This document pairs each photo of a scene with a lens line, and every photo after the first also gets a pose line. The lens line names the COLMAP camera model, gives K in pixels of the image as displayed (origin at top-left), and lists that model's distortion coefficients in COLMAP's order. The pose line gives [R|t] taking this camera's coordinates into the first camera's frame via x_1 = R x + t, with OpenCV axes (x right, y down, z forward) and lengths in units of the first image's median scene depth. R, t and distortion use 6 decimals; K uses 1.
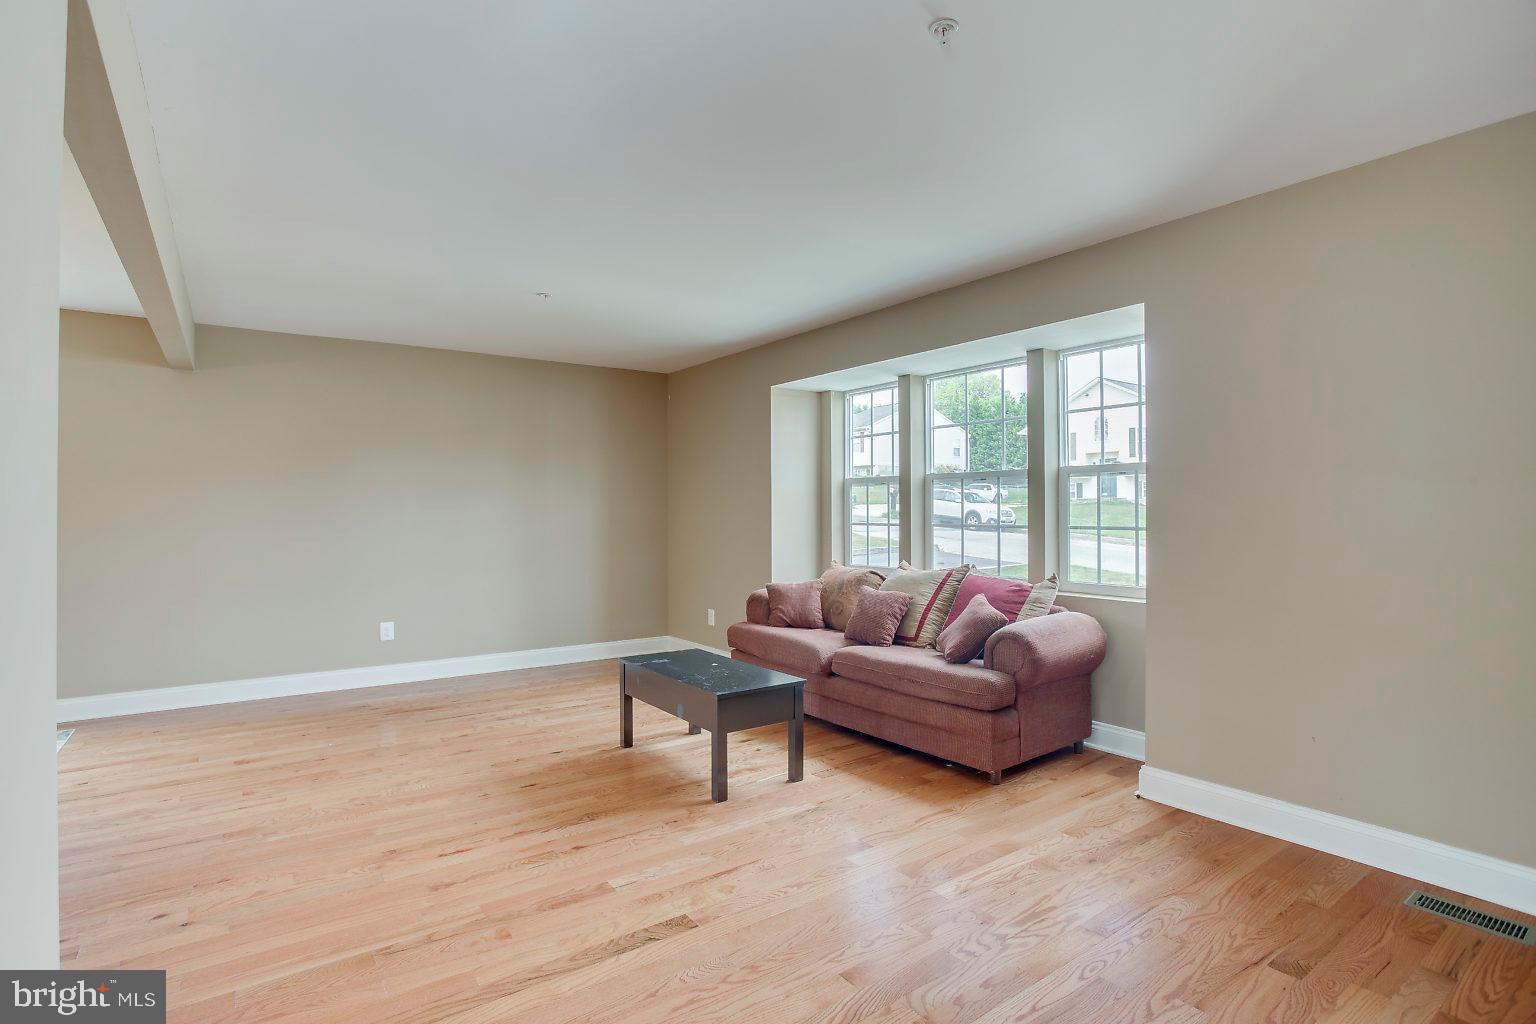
lens RADIAL K [[752.7, 0, 757.8], [0, 752.7, 508.1], [0, 0, 1]] dist [-0.061172, 0.023078]
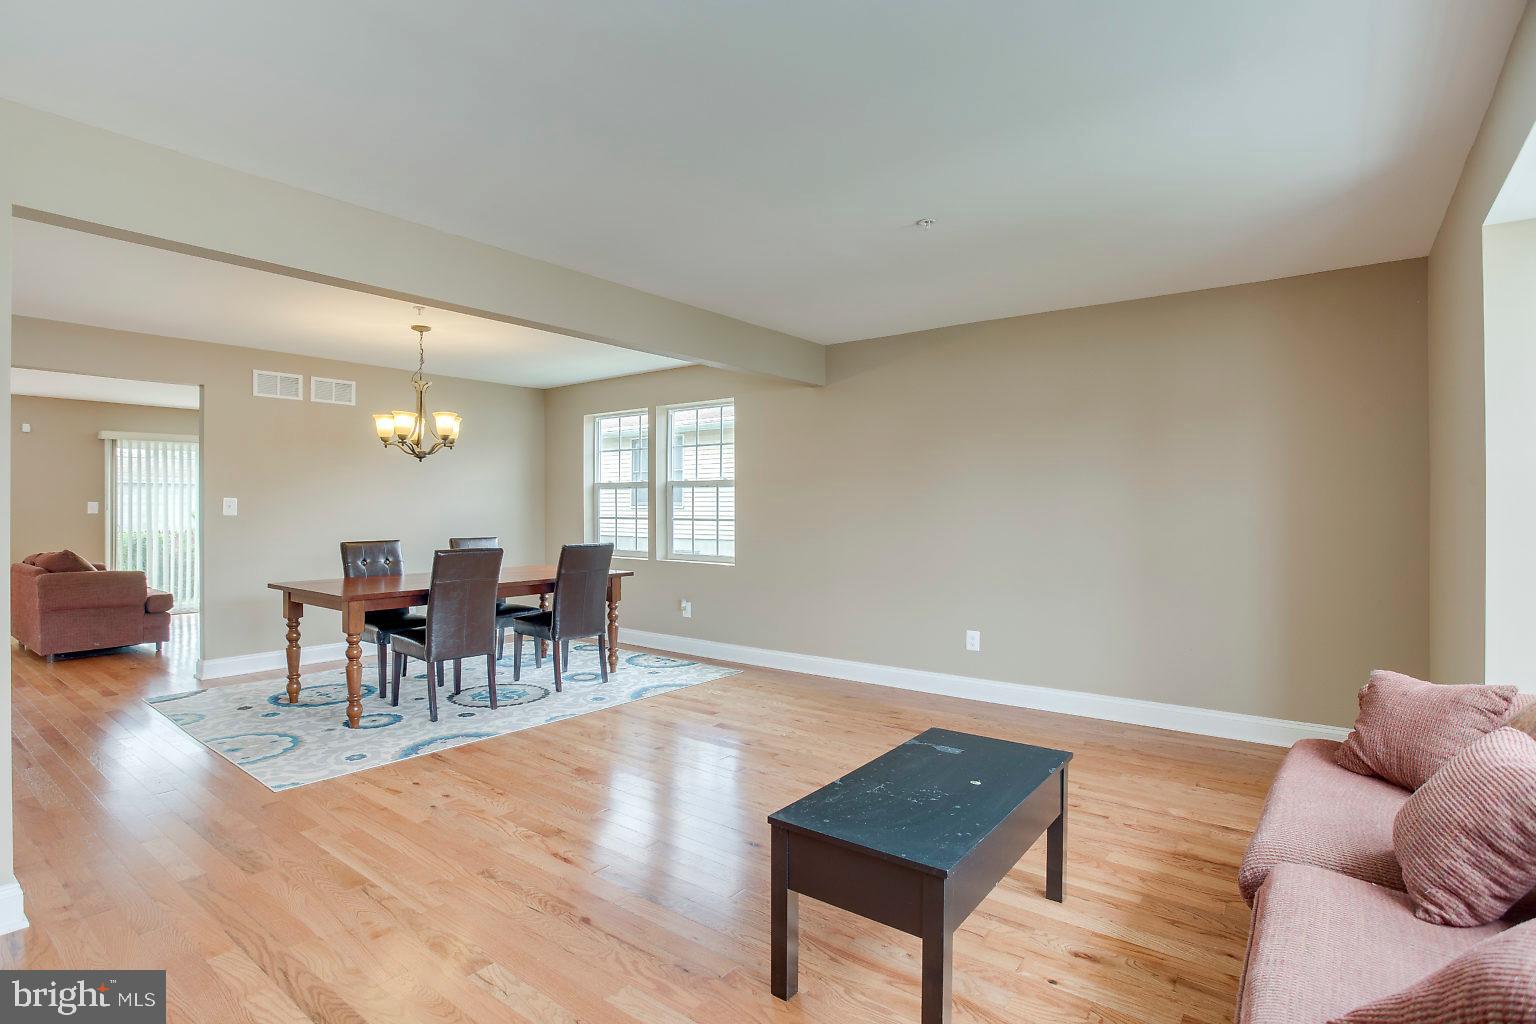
lens RADIAL K [[752.7, 0, 757.8], [0, 752.7, 508.1], [0, 0, 1]] dist [-0.061172, 0.023078]
pose [[0.287884, 0.001167, -0.957665, 0.486725], [0.003372, 0.999992, 0.002232, 0.001116], [0.957659, -0.003872, 0.287877, 0.779520]]
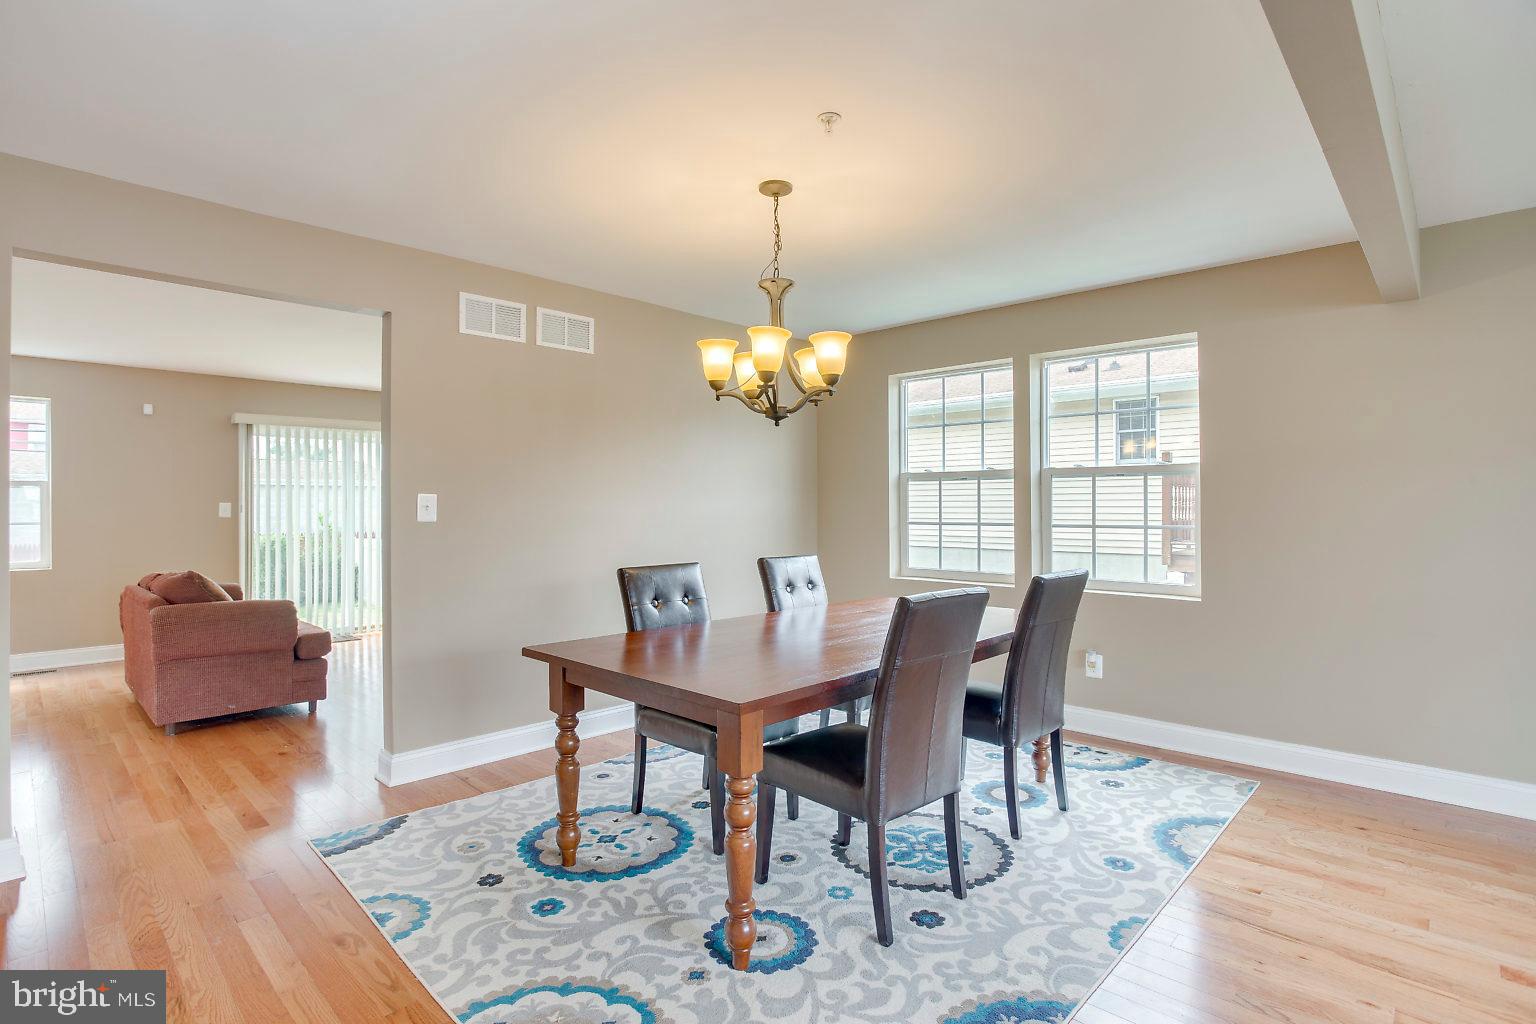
lens RADIAL K [[750.4, 0, 763.0], [0, 750.4, 509.8], [0, 0, 1]] dist [-0.065360, 0.026065]
pose [[0.184770, 0.002785, -0.982778, -0.317807], [0.005512, 0.999977, 0.003870, -0.001127], [0.982766, -0.006132, 0.184750, 0.391188]]
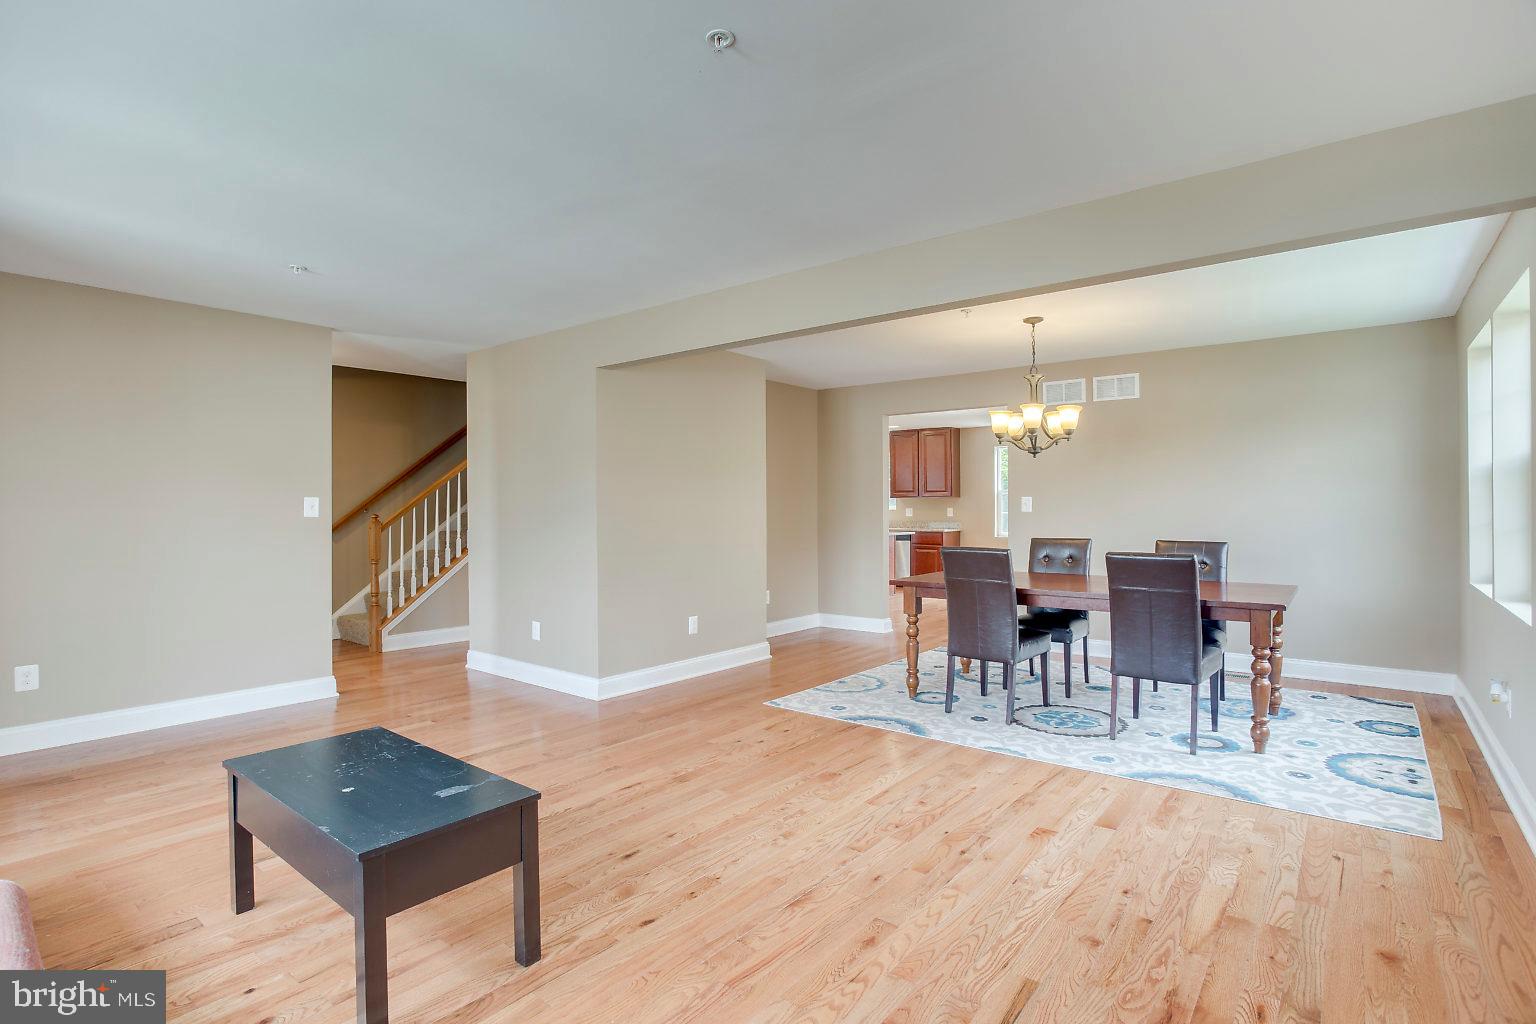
lens RADIAL K [[752.7, 0, 757.8], [0, 752.7, 508.1], [0, 0, 1]] dist [-0.061172, 0.023078]
pose [[-0.964024, 0.006897, -0.265727, -0.232597], [0.008623, 0.999949, -0.005328, 0.011219], [0.265677, -0.007427, -0.964034, 1.815505]]
